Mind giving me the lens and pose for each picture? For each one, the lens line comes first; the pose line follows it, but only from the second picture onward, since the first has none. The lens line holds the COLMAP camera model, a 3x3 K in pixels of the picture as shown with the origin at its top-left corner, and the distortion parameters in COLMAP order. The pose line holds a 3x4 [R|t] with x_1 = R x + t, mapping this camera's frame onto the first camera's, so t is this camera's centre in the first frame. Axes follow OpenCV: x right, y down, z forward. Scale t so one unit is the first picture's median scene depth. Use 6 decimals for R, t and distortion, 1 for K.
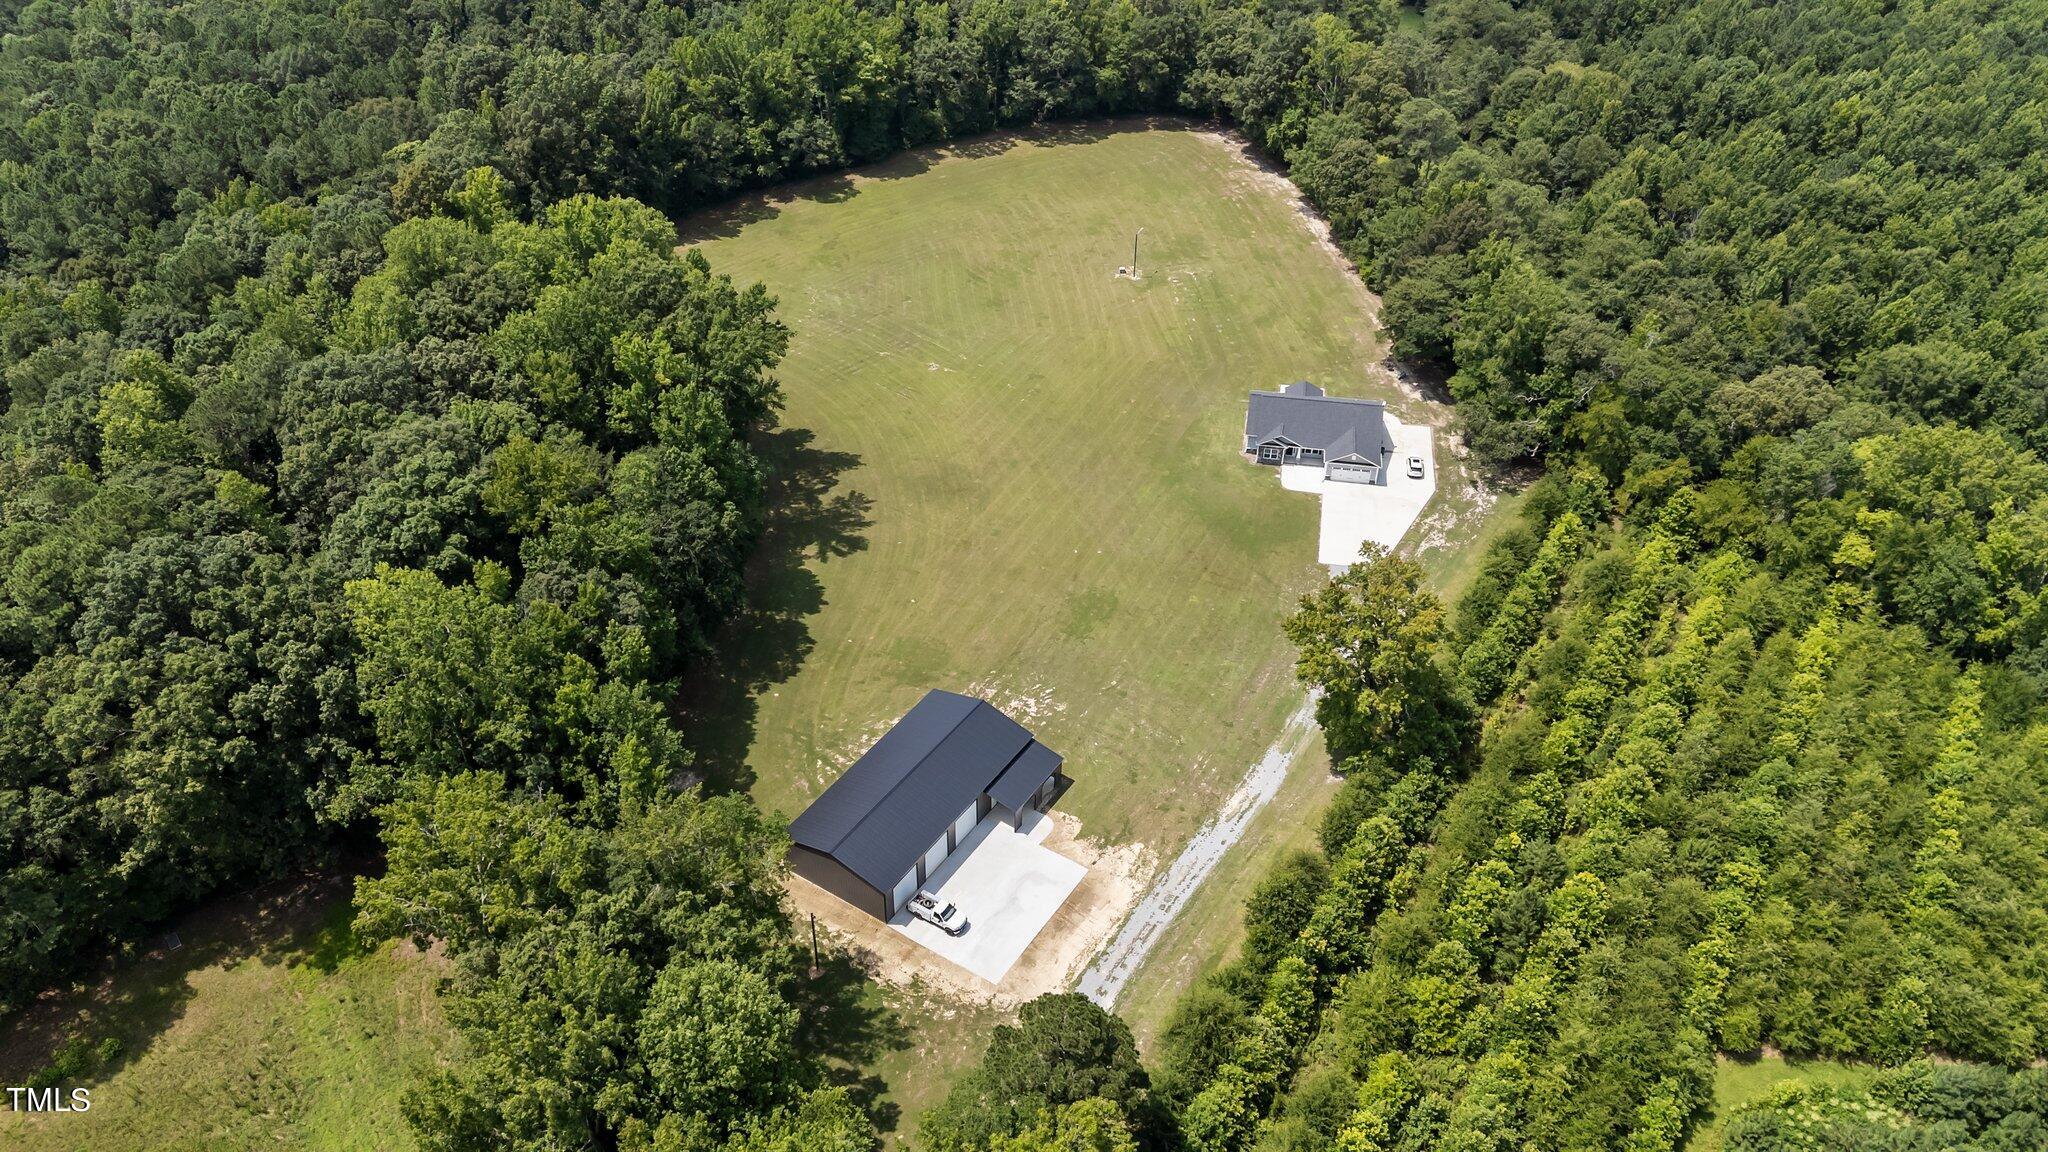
lens RADIAL K [[1505.1, 0, 1024.0], [0, 1505.1, 576.0], [0, 0, 1]] dist [0.091431, -0.101305]
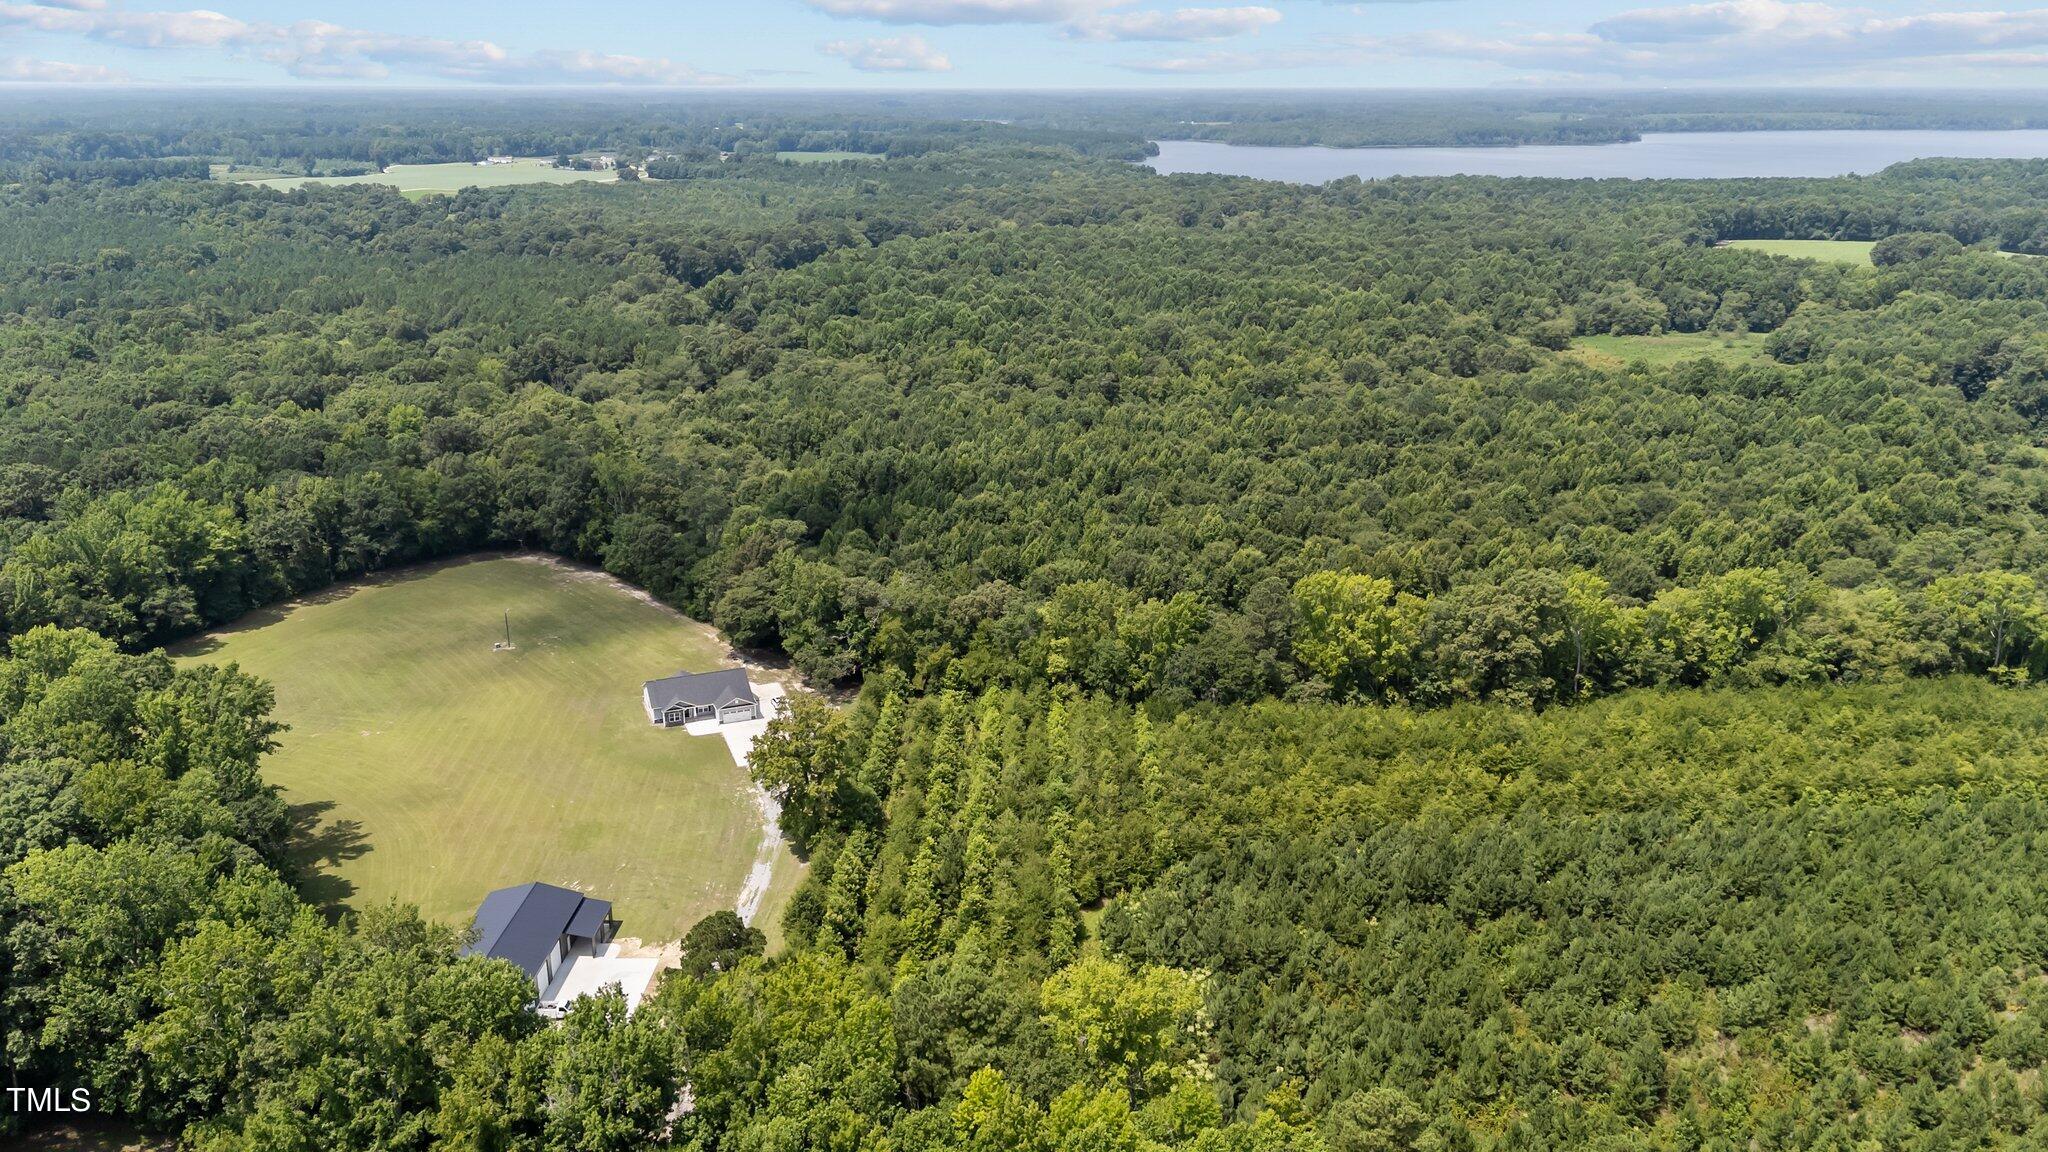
lens RADIAL K [[1476.8, 0, 1059.1], [0, 1476.8, 571.3], [0, 0, 1]] dist [-0.001387, -0.007859]
pose [[0.841005, -0.166116, 0.514894, -0.203812], [0.325292, 0.915720, -0.235885, 0.223272], [-0.432314, 0.365872, 0.824162, -0.269078]]
